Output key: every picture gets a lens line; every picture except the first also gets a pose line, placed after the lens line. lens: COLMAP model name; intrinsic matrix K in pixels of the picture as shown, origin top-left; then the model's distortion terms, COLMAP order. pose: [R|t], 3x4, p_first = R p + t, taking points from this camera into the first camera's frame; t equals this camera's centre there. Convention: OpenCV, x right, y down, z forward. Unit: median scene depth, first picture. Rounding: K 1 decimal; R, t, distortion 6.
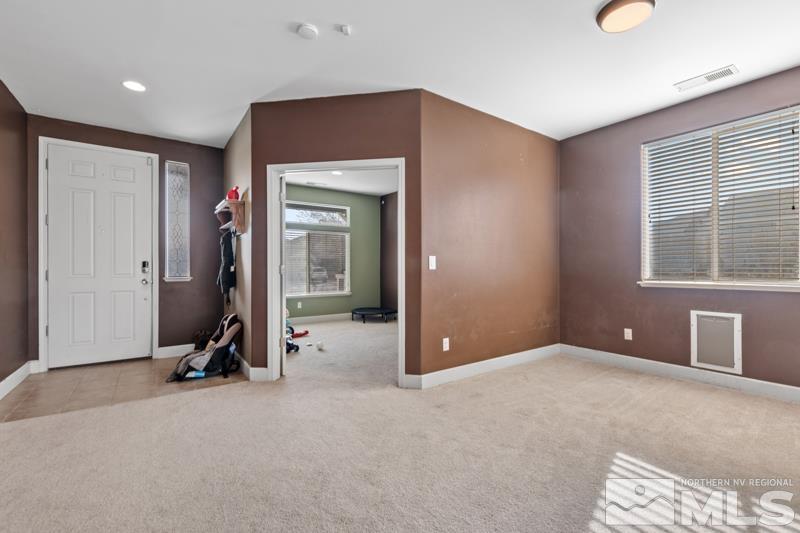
lens RADIAL K [[346.9, 0, 400.0], [0, 346.9, 266.5], [0, 0, 1]] dist [0.003338, -0.000080]
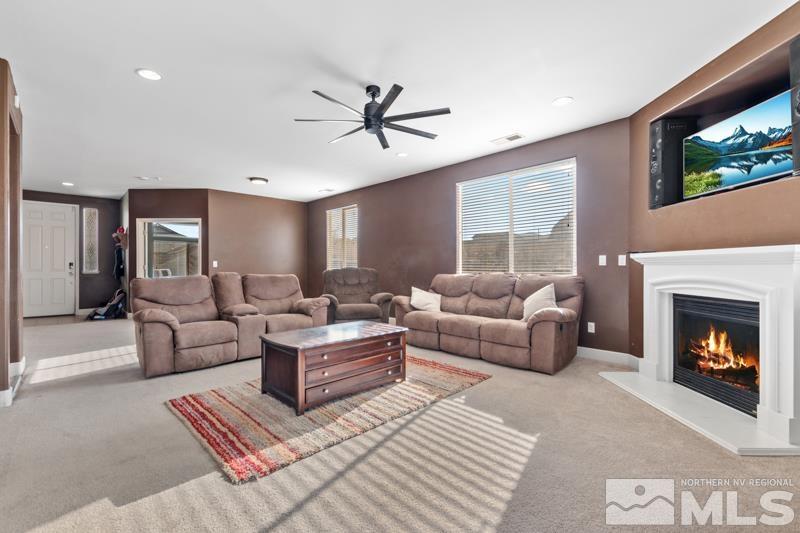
lens RADIAL K [[340.7, 0, 422.2], [0, 340.7, 266.1], [0, 0, 1]] dist [-0.021330, -0.000027]
pose [[0.980609, 0.001374, 0.195971, 0.812075], [-0.001877, 0.999995, 0.002377, -0.004281], [-0.195967, -0.002698, 0.980607, -1.187720]]
